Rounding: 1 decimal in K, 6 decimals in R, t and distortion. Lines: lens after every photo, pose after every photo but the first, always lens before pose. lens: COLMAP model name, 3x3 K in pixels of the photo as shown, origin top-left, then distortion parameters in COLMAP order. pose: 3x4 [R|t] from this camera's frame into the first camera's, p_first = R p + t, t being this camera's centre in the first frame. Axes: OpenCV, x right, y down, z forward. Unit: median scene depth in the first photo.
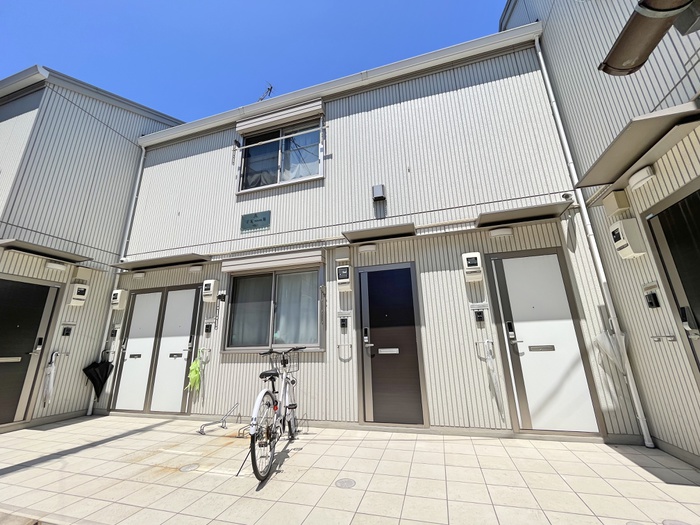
lens RADIAL K [[286.8, 0, 348.1], [0, 286.8, 263.1], [0, 0, 1]] dist [-0.002636, 0.000226]
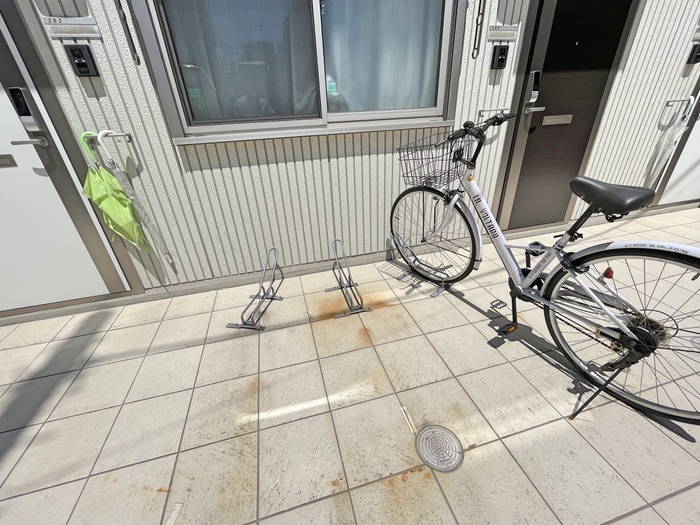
lens RADIAL K [[286.8, 0, 348.1], [0, 286.8, 263.1], [0, 0, 1]] dist [-0.002636, 0.000226]
pose [[0.851416, -0.260828, 0.455039, -0.475177], [-0.118732, 0.749210, 0.651604, 0.172268], [-0.510876, -0.608813, 0.606920, 0.600160]]
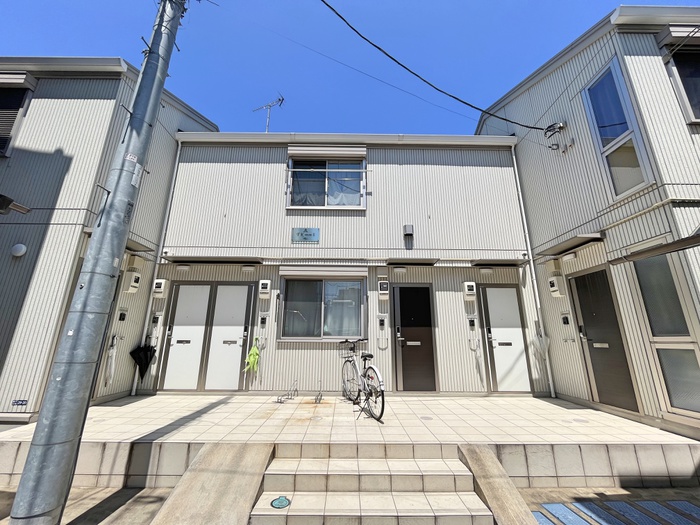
lens RADIAL K [[286.8, 0, 348.1], [0, 286.8, 263.1], [0, 0, 1]] dist [-0.002636, 0.000226]
pose [[0.954587, 0.106402, 0.278285, -0.545247], [-0.111517, 0.993759, 0.002569, -0.057824], [-0.276275, -0.033486, 0.960495, -0.259516]]
